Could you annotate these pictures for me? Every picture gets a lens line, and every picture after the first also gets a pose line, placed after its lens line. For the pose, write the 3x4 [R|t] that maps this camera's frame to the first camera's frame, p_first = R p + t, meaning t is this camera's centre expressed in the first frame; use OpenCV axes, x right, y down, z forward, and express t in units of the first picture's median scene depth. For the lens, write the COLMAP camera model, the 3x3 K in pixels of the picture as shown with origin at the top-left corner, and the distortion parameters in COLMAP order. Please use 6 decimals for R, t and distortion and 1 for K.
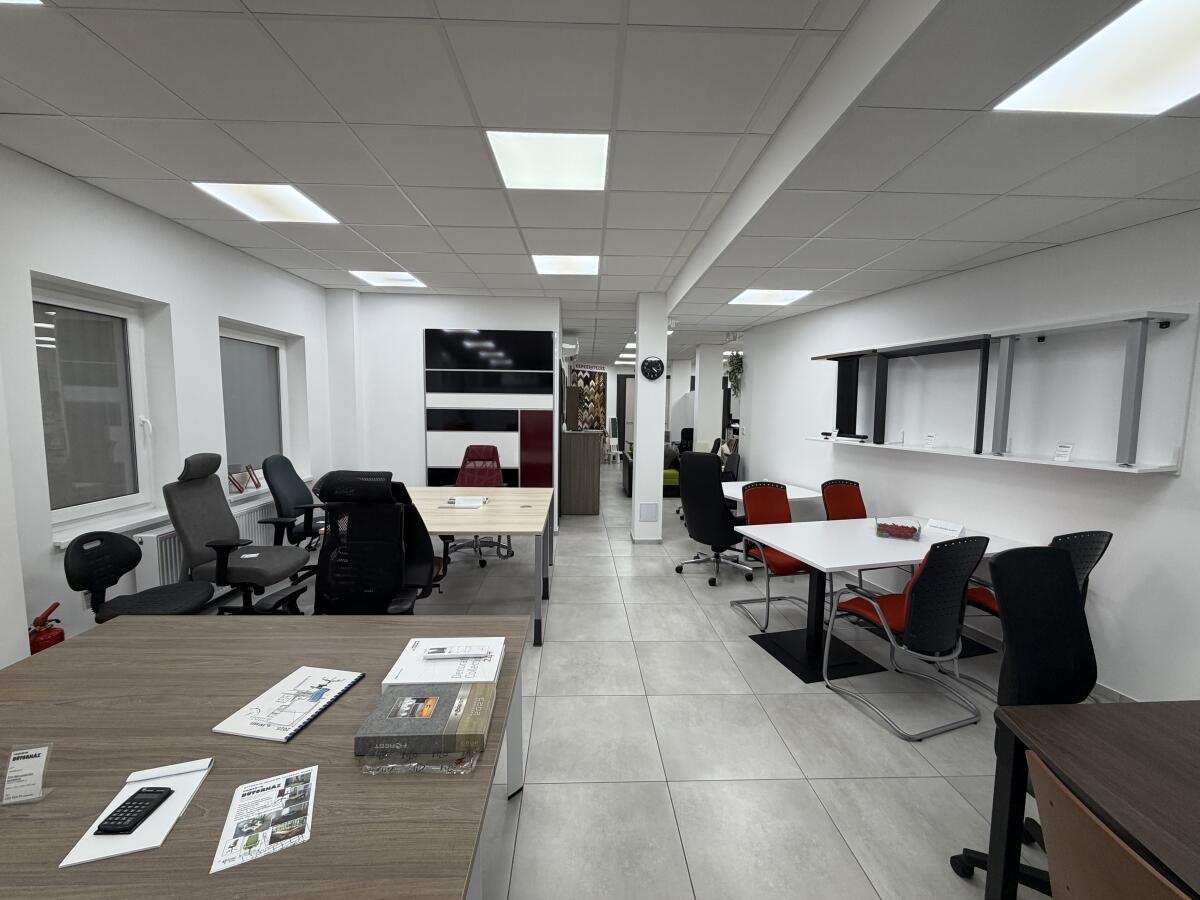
lens RADIAL K [[479.7, 0, 599.0], [0, 479.7, 447.8], [0, 0, 1]] dist [-0.000717, -0.000008]
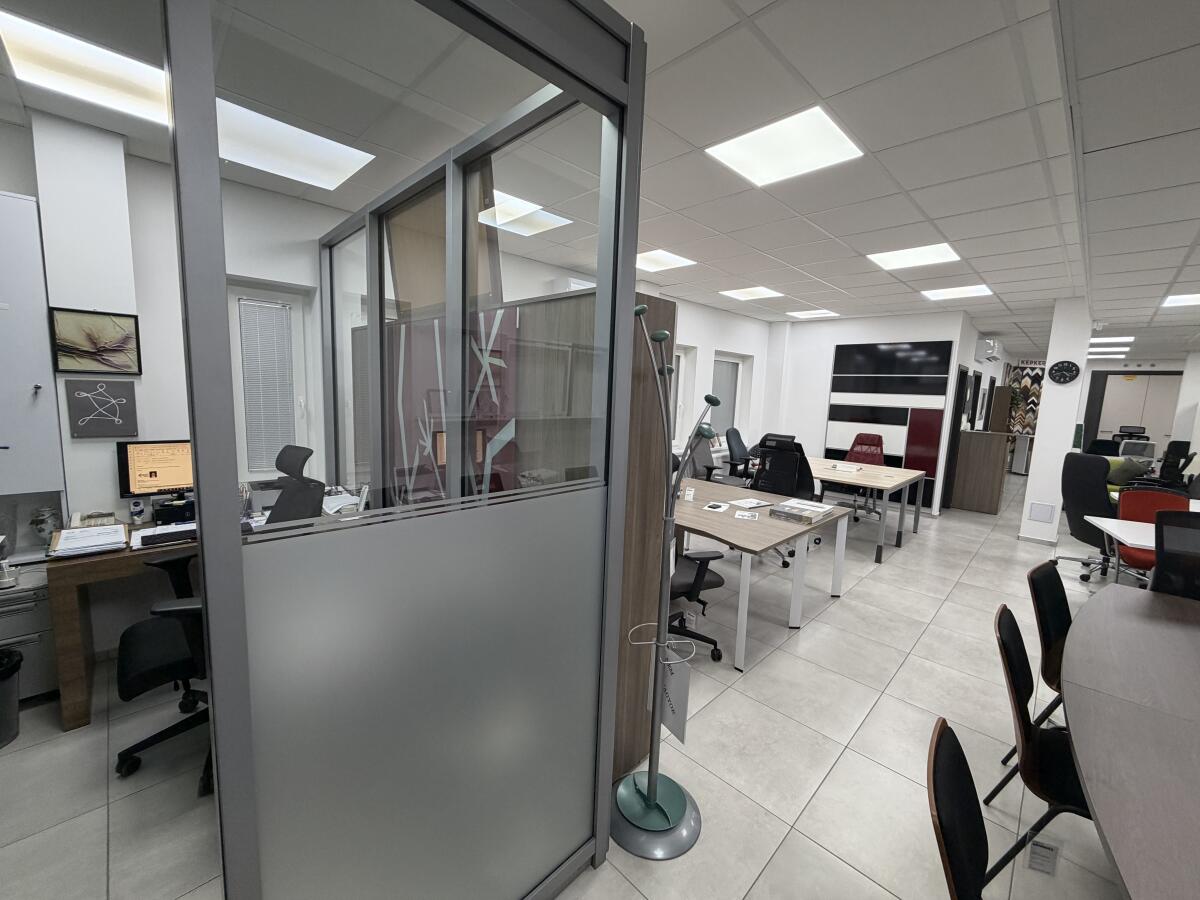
lens RADIAL K [[479.7, 0, 600.0], [0, 479.7, 451.4], [0, 0, 1]] dist [-0.000717, -0.000008]
pose [[0.680328, 0.106015, -0.725199, 0.204989], [-0.093266, 0.993962, 0.057809, 0.034666], [0.726949, 0.028308, 0.686108, -0.416780]]
